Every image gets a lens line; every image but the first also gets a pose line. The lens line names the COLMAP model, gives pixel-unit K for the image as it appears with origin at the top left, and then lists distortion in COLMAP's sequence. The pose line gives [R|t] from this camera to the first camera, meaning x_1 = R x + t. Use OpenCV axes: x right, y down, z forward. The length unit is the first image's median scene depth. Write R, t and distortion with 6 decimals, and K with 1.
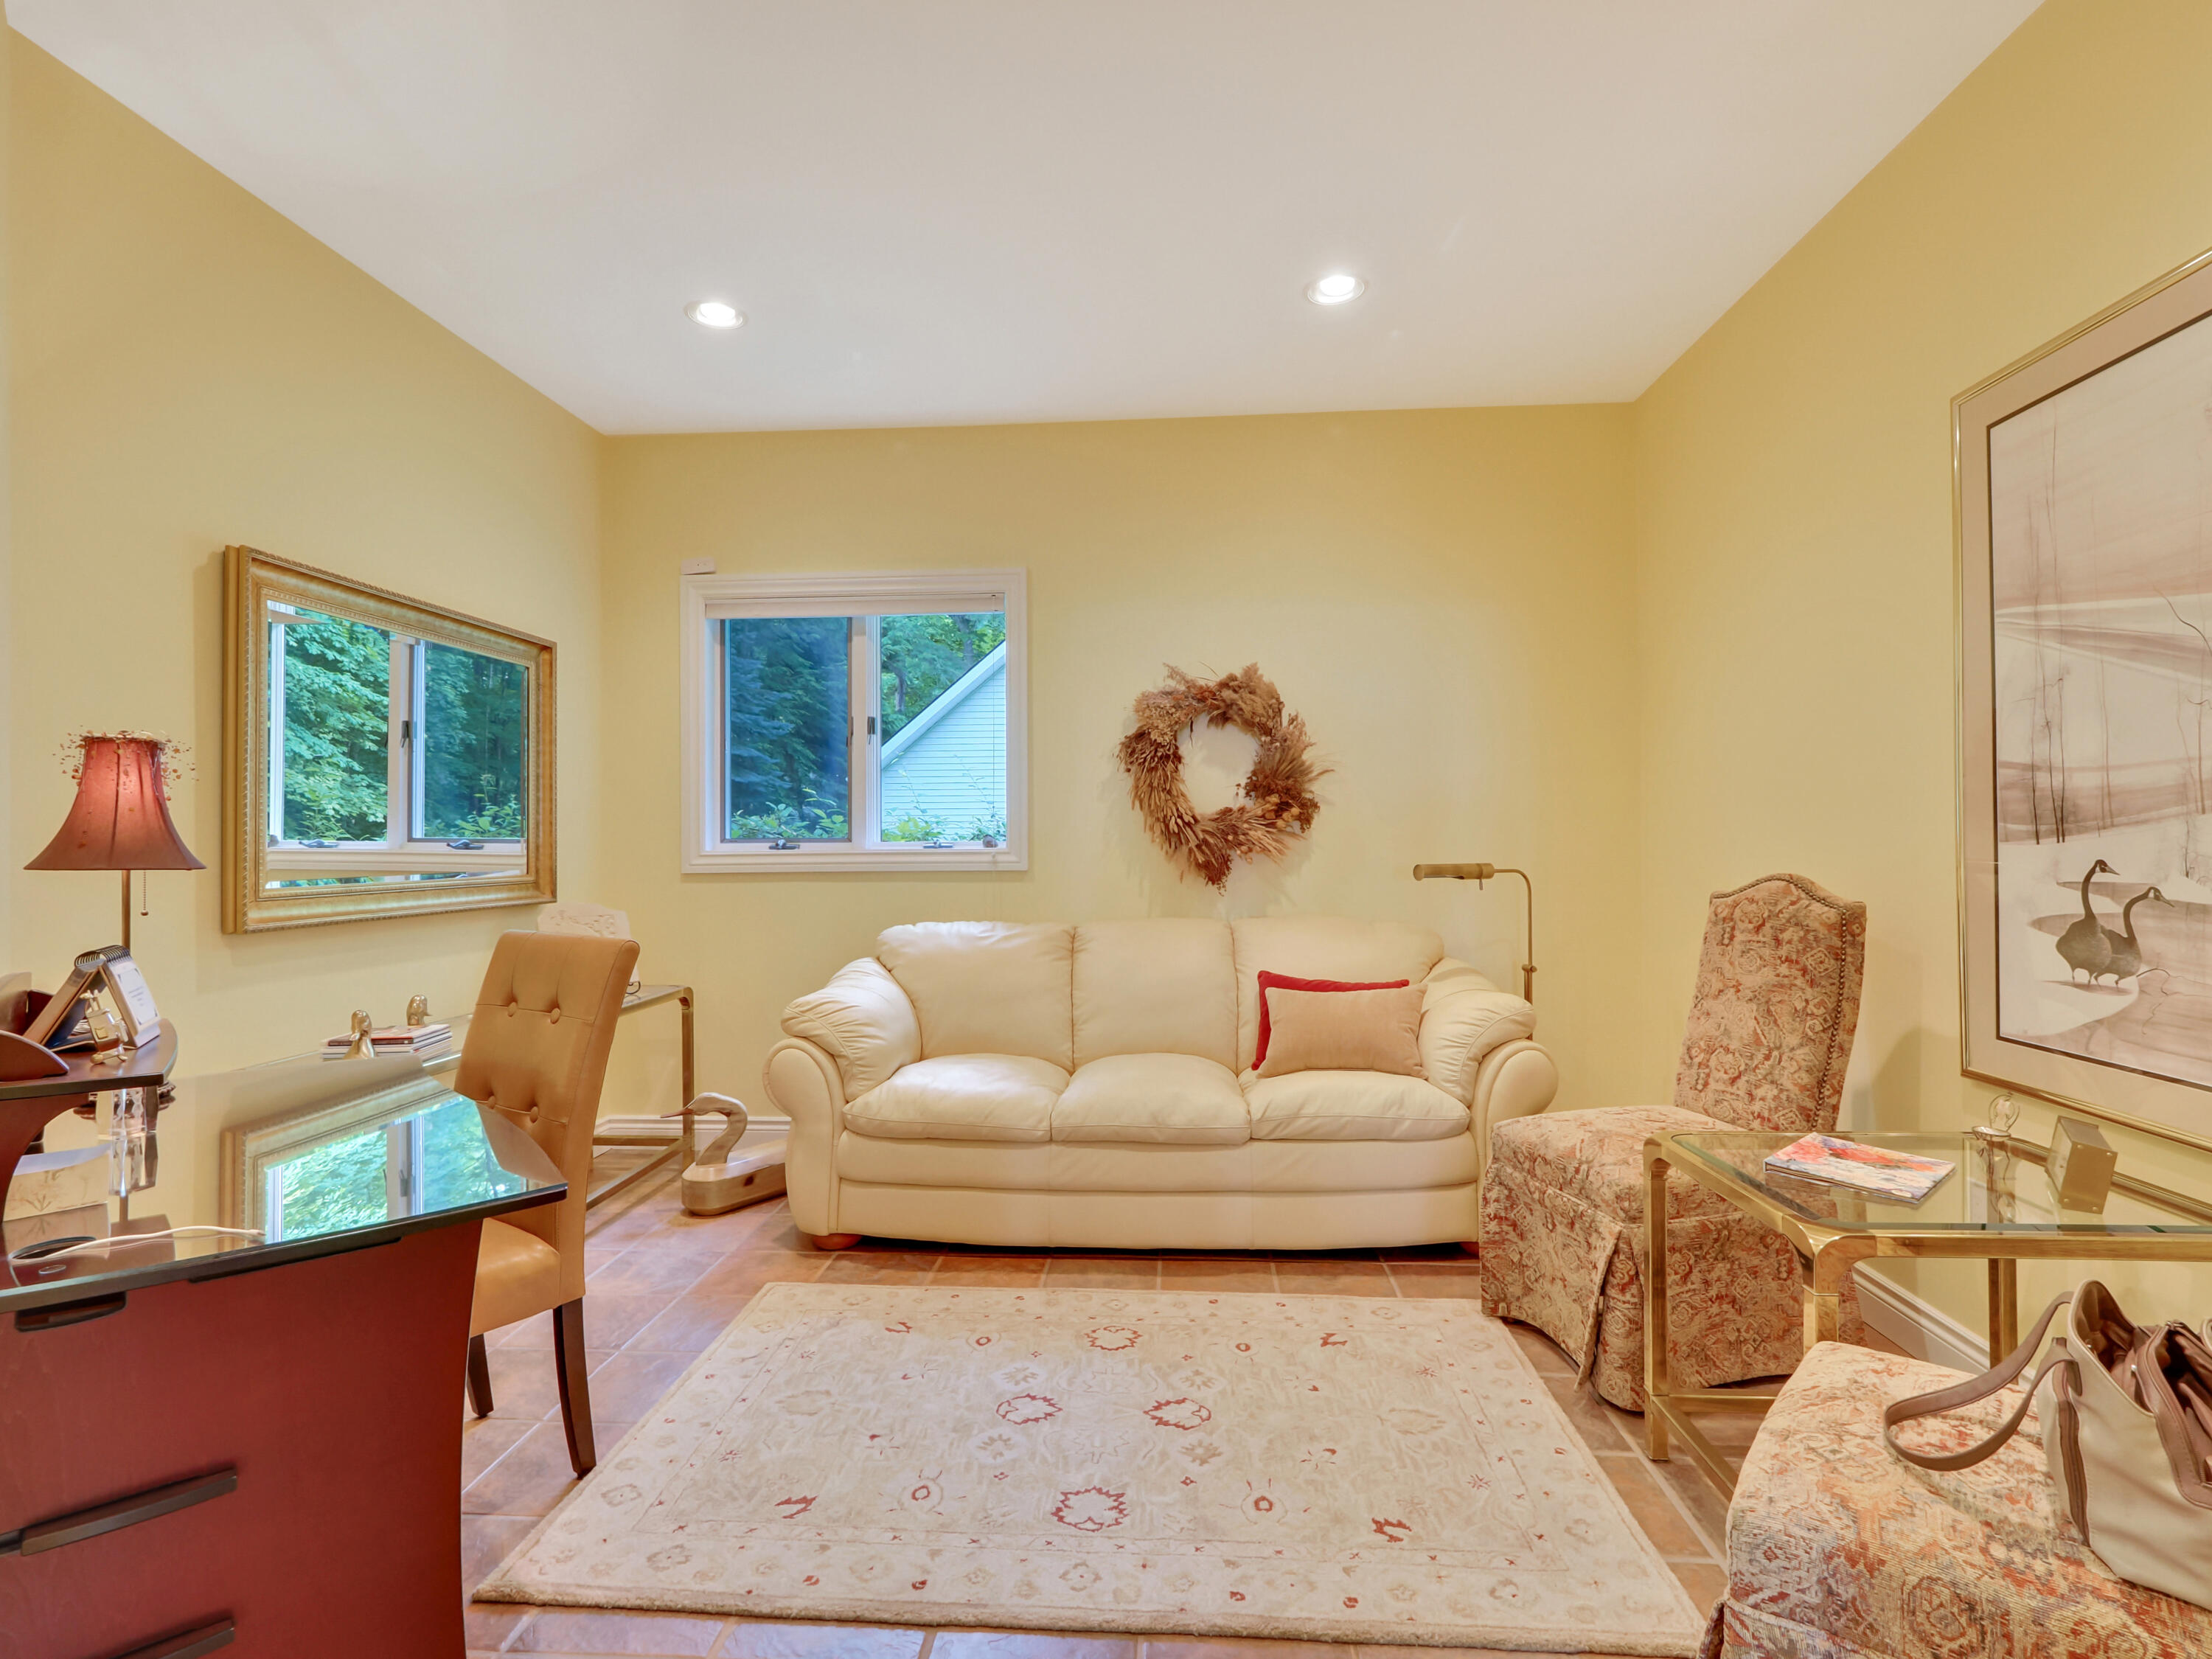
lens RADIAL K [[1076.9, 0, 1106.0], [0, 1076.9, 833.2], [0, 0, 1]] dist [-0.001280, -0.000073]
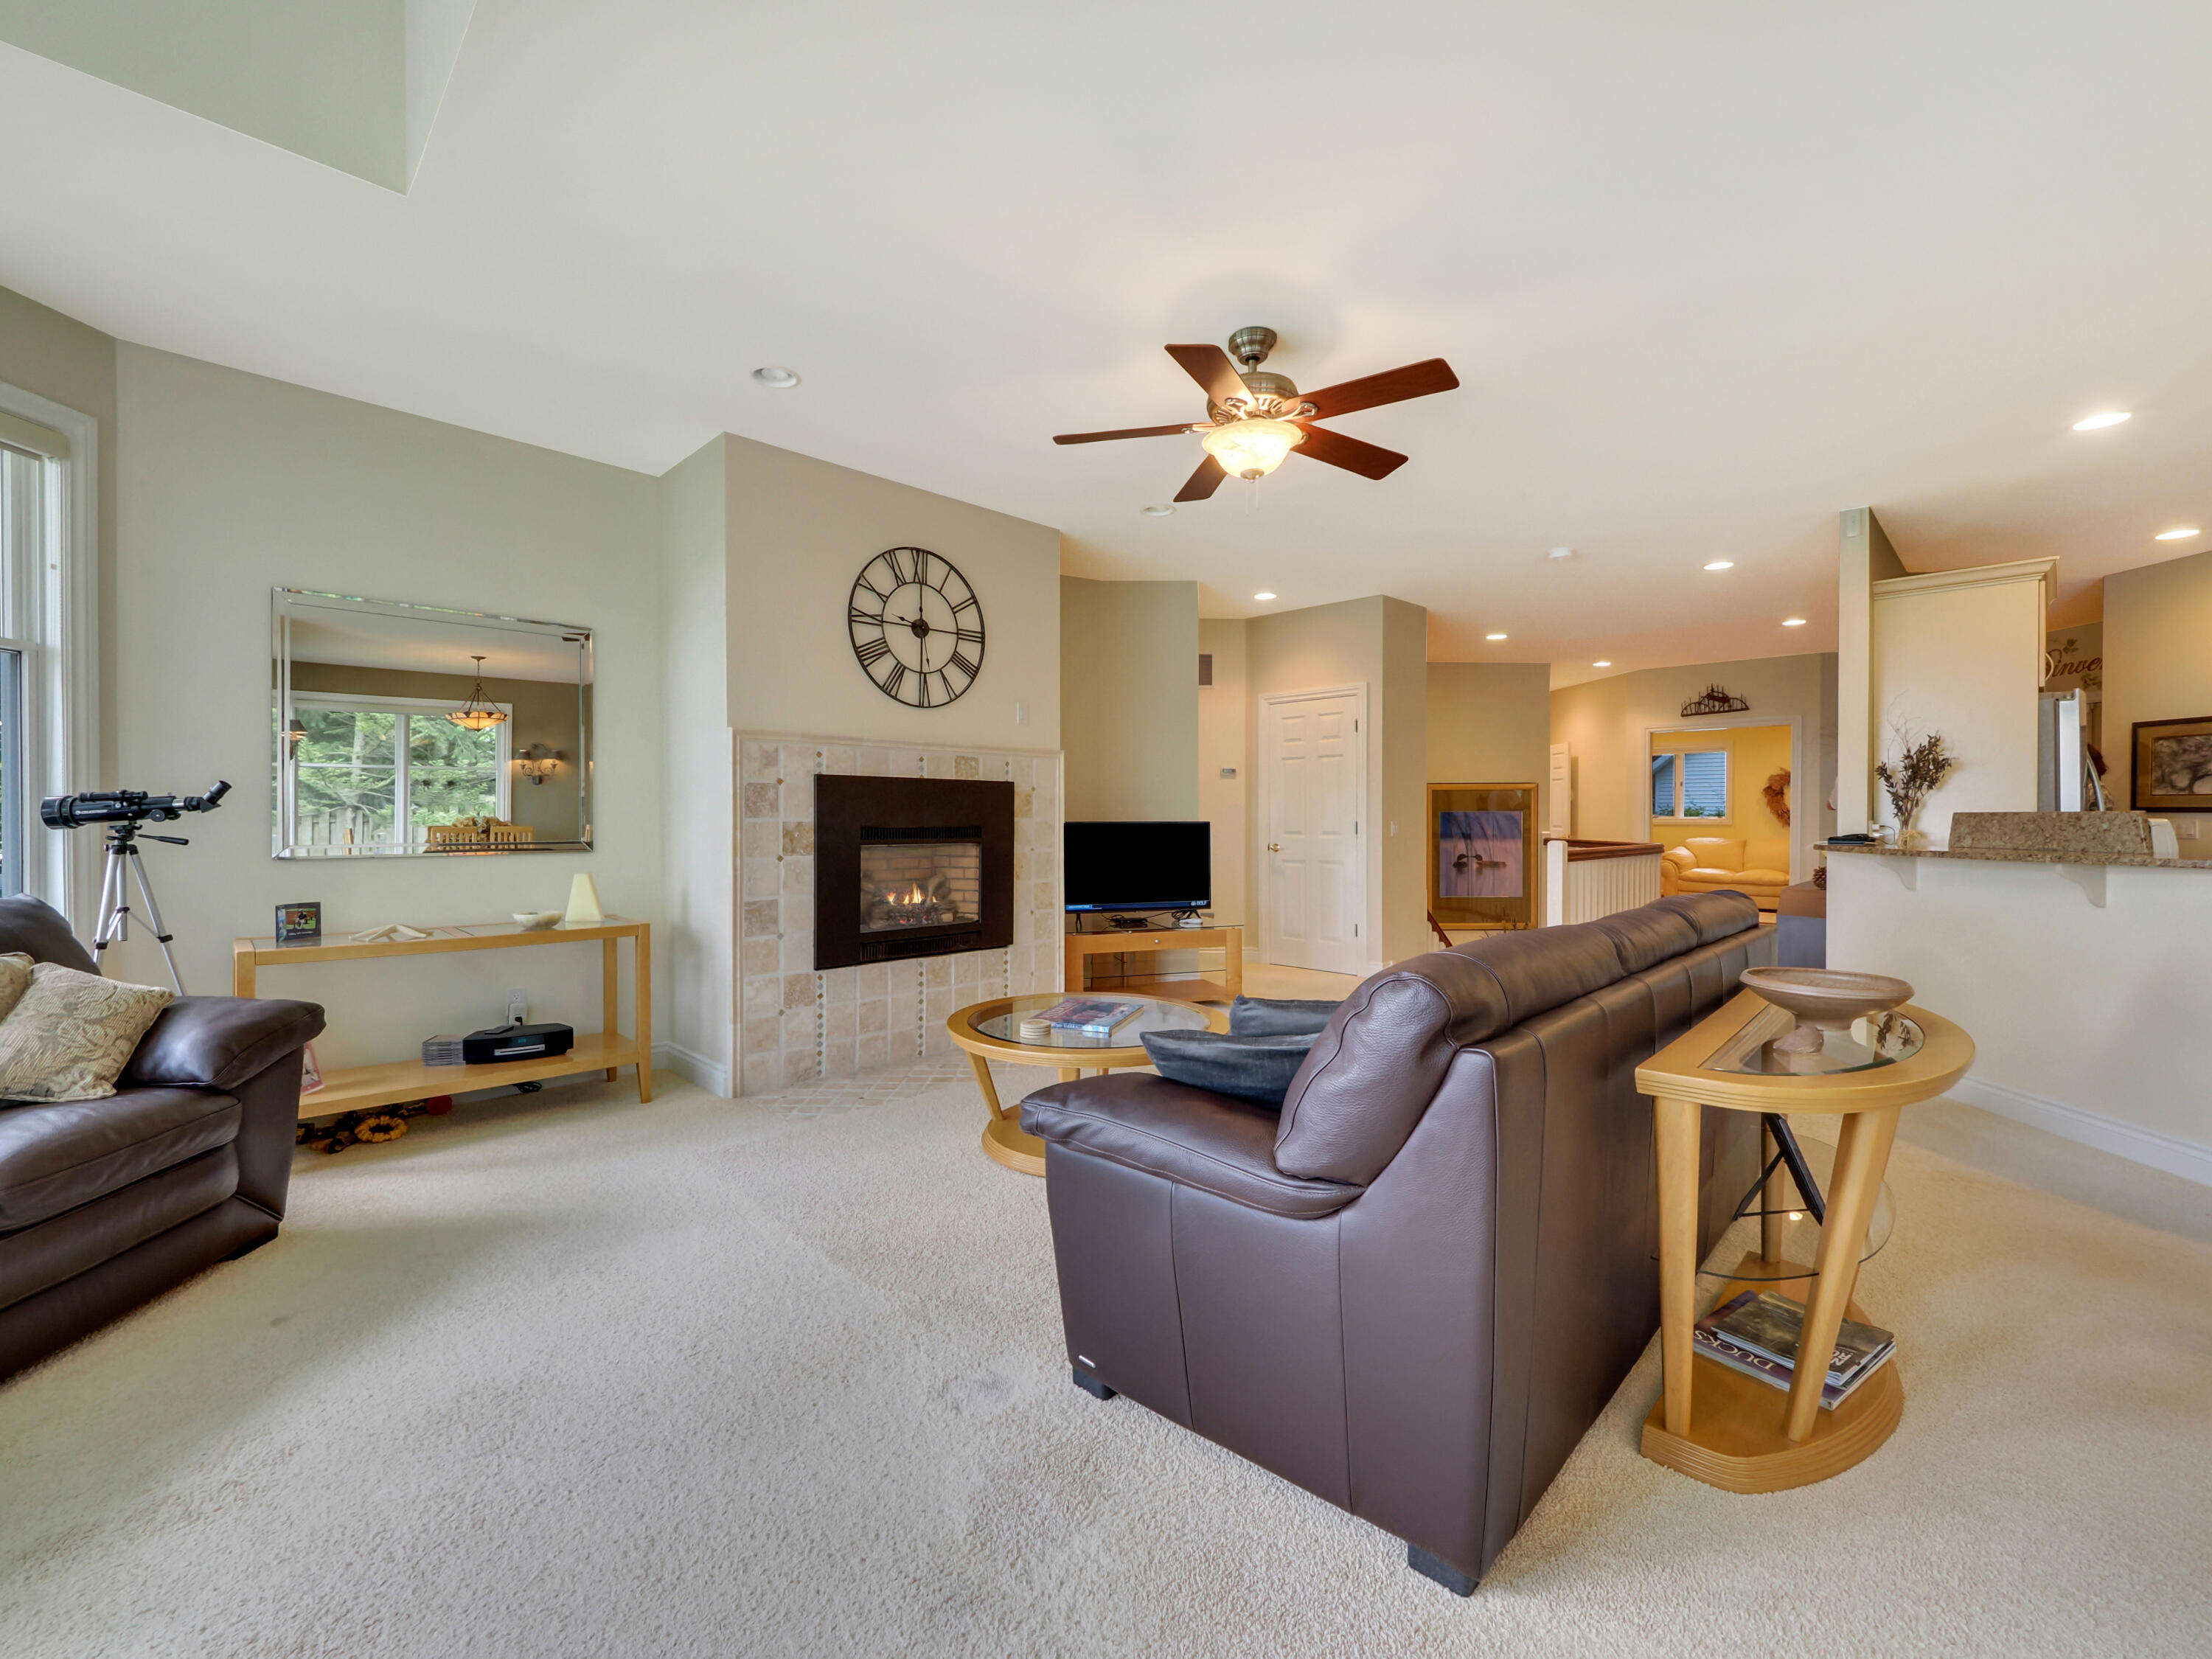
lens RADIAL K [[937.9, 0, 1104.4], [0, 937.9, 825.3], [0, 0, 1]] dist [0.002982, -0.000015]
pose [[0.776662, 0.017476, -0.629675, 0.295491], [-0.000594, 0.999635, 0.027010, -0.049716], [0.629917, -0.020604, 0.776389, -2.926918]]
